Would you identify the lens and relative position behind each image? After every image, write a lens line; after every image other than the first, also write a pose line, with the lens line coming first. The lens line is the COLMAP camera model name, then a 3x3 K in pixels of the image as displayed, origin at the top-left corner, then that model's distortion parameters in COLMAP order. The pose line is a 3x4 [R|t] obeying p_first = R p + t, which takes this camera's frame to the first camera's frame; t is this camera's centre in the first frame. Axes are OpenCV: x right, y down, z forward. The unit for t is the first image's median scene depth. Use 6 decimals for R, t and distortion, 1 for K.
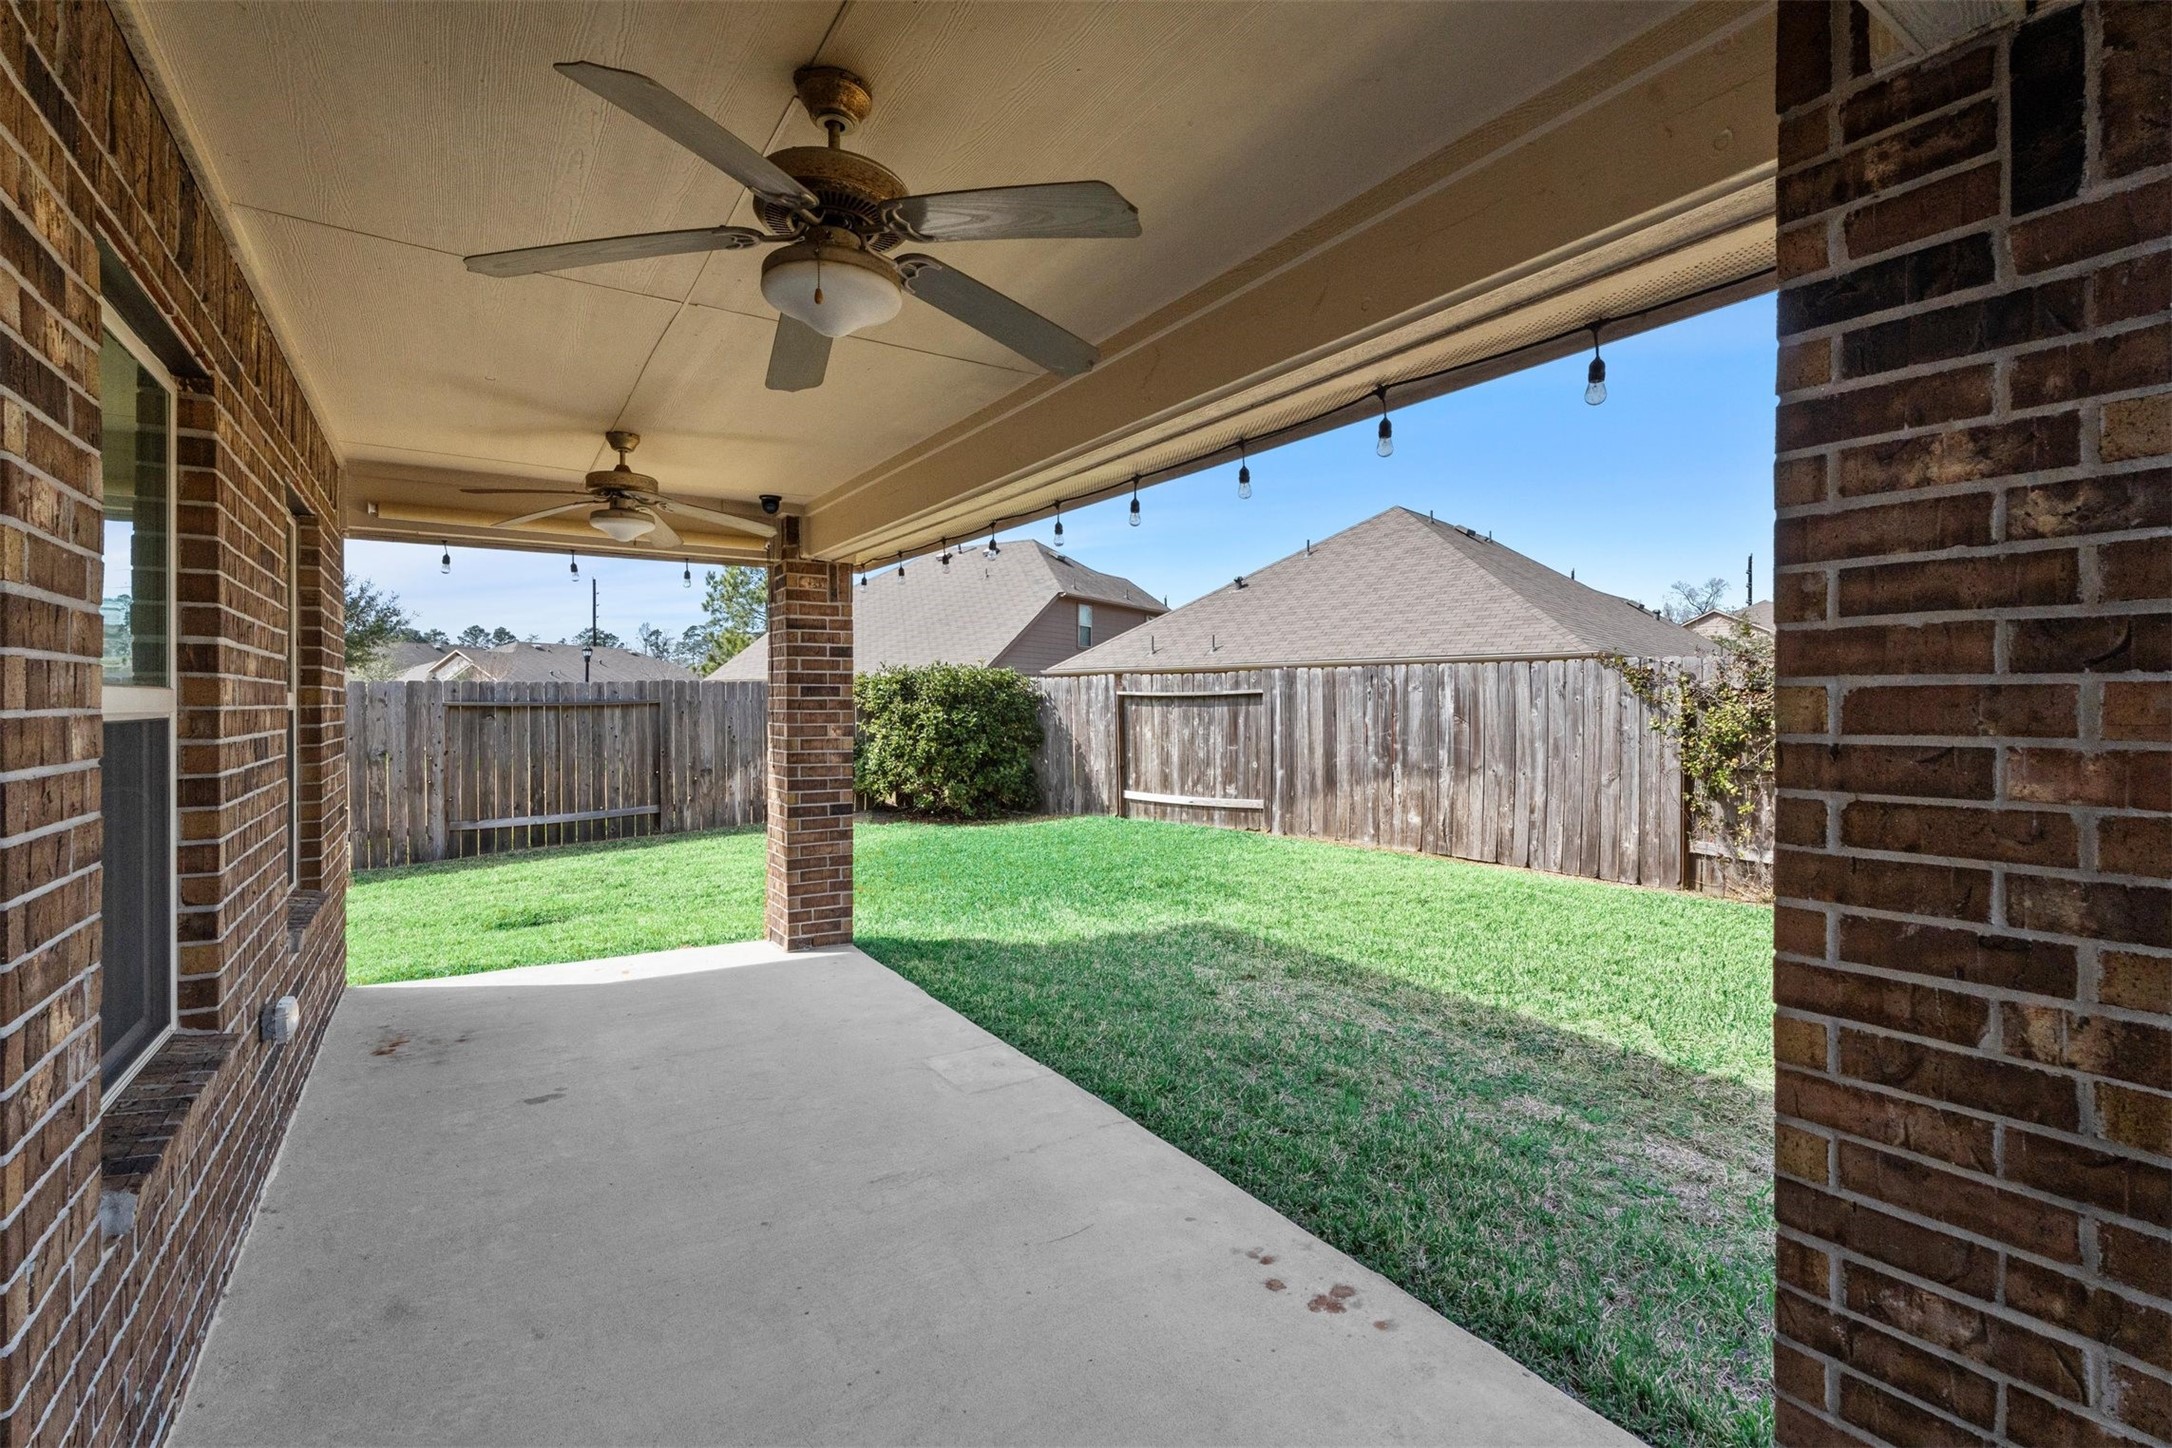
lens RADIAL K [[956.5, 0, 1081.2], [0, 956.5, 726.0], [0, 0, 1]] dist [0.001732, 0.000513]
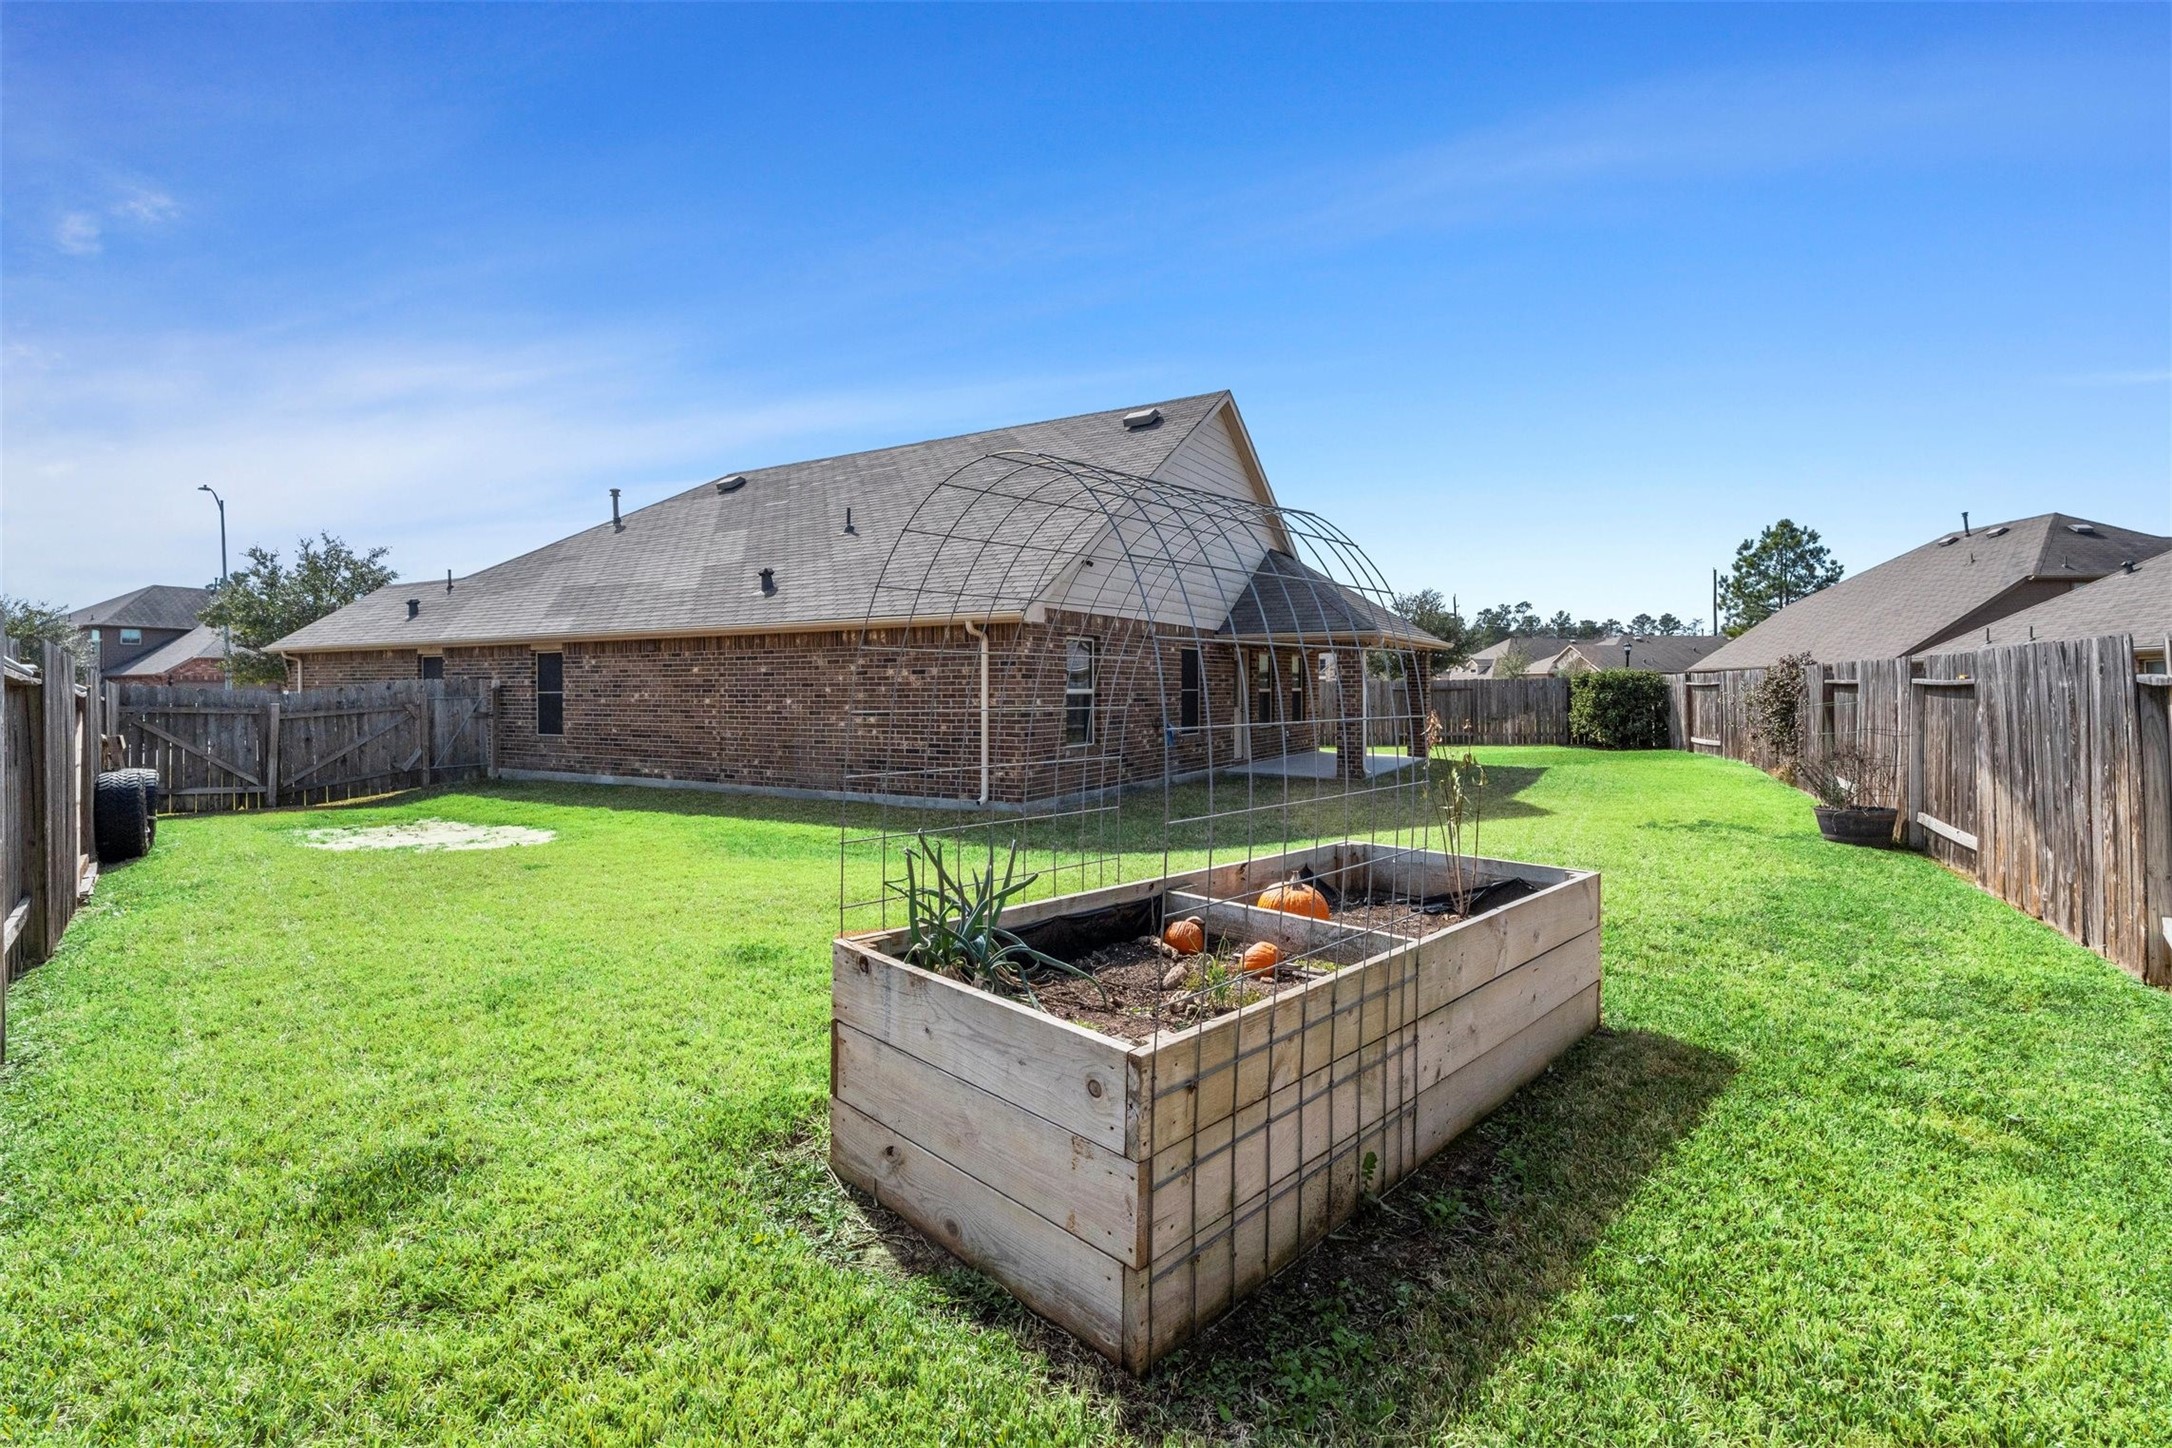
lens RADIAL K [[971.9, 0, 1088.2], [0, 971.9, 695.8], [0, 0, 1]] dist [-0.000677, -0.000008]
pose [[0.443913, 0.007164, -0.896041, 1.291700], [-0.018034, 0.999837, -0.000940, 0.012105], [0.895888, 0.016577, 0.443970, -0.921969]]
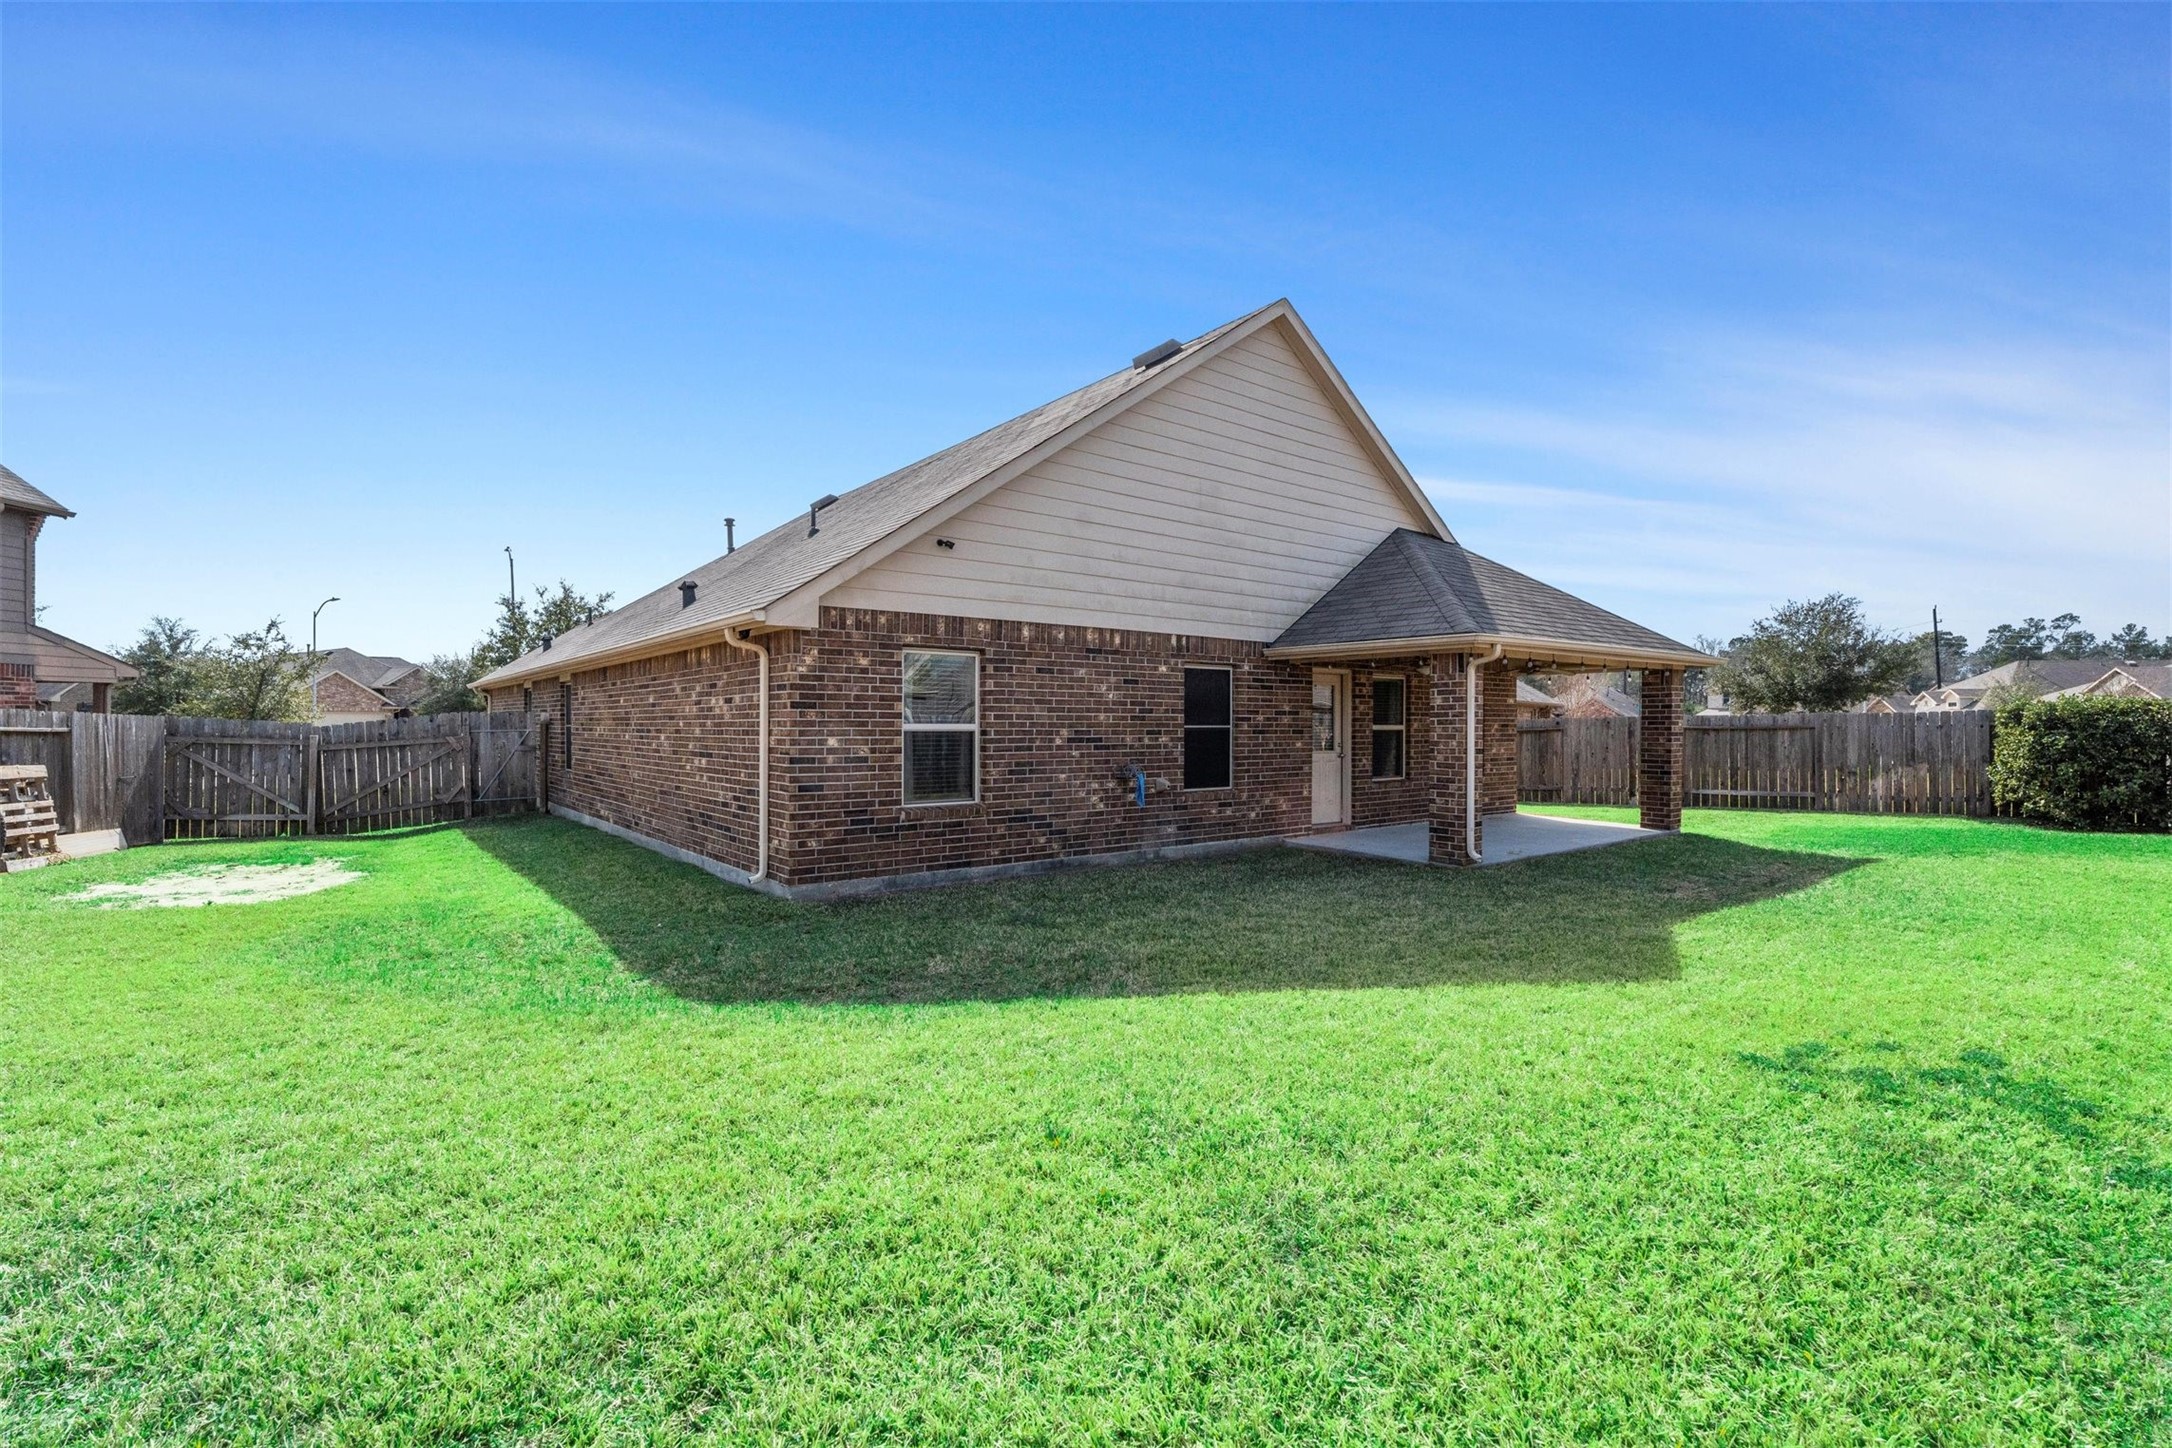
lens RADIAL K [[956.5, 0, 1081.2], [0, 956.5, 726.0], [0, 0, 1]] dist [0.001732, 0.000513]
pose [[0.079176, 0.003730, -0.996854, 1.044245], [-0.023950, 0.999711, 0.001839, -0.000381], [0.996573, 0.023729, 0.079243, -0.339321]]
